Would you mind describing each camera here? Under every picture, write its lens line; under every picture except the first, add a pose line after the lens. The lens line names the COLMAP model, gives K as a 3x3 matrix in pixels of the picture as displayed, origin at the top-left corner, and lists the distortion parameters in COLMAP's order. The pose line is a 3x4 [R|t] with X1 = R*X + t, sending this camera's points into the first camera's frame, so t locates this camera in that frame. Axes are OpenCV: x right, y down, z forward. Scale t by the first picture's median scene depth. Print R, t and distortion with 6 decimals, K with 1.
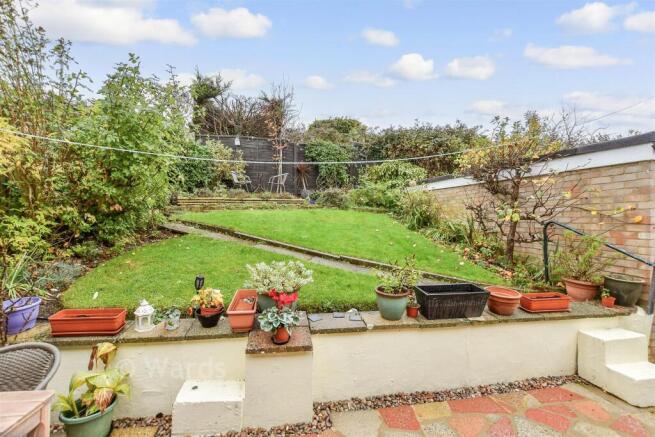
lens RADIAL K [[294.1, 0, 321.0], [0, 294.1, 215.6], [0, 0, 1]] dist [-0.016749, 0.002399]
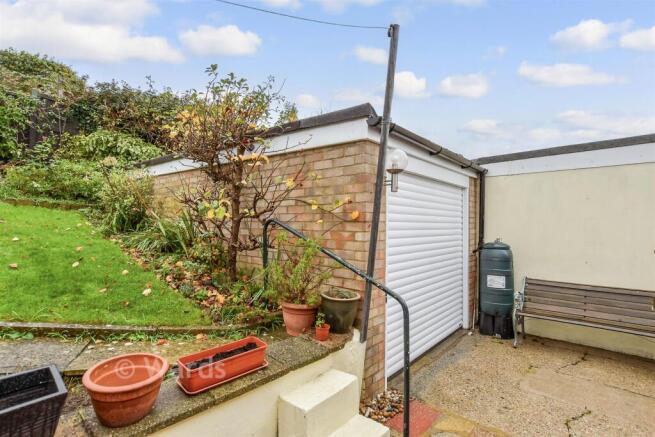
lens RADIAL K [[324.1, 0, 324.5], [0, 324.1, 219.5], [0, 0, 1]] dist [-0.002545, 0.001291]
pose [[0.780776, 0.001329, 0.624809, 0.384416], [-0.004443, 0.999984, 0.003425, 0.016179], [-0.624795, -0.005450, 0.780770, 0.293418]]
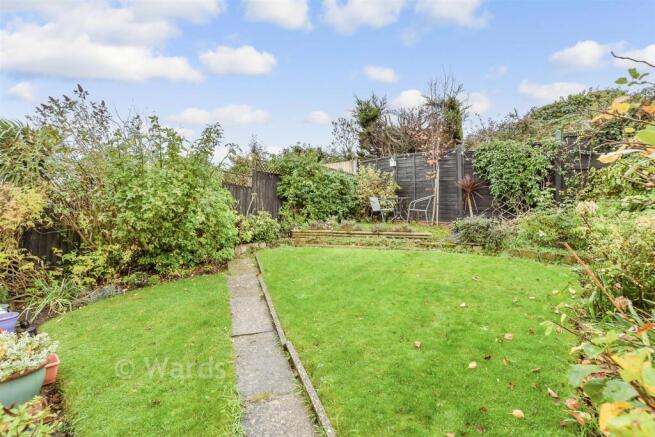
lens RADIAL K [[294.1, 0, 326.2], [0, 294.1, 221.2], [0, 0, 1]] dist [-0.016749, 0.002399]
pose [[0.632512, -0.000671, -0.774550, 0.642996], [-0.034159, 0.999003, -0.028760, -0.108456], [0.773797, 0.044649, 0.631858, 0.728366]]
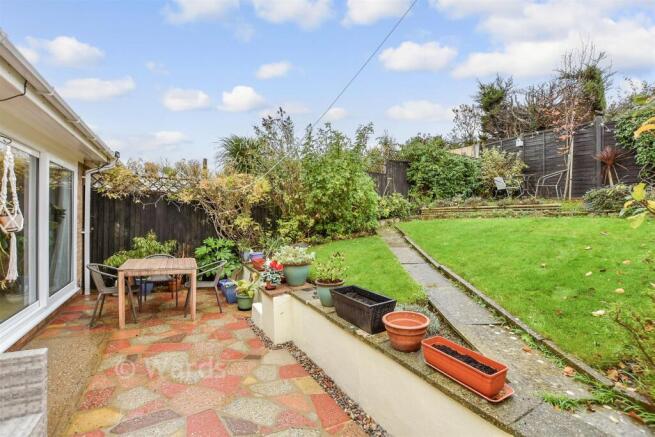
lens RADIAL K [[294.1, 0, 331.8], [0, 294.1, 234.3], [0, 0, 1]] dist [-0.016749, 0.002399]
pose [[0.340345, 0.040771, -0.939416, 0.872268], [-0.022924, 0.999122, 0.035057, 0.019997], [0.940021, 0.009604, 0.340981, 0.407927]]
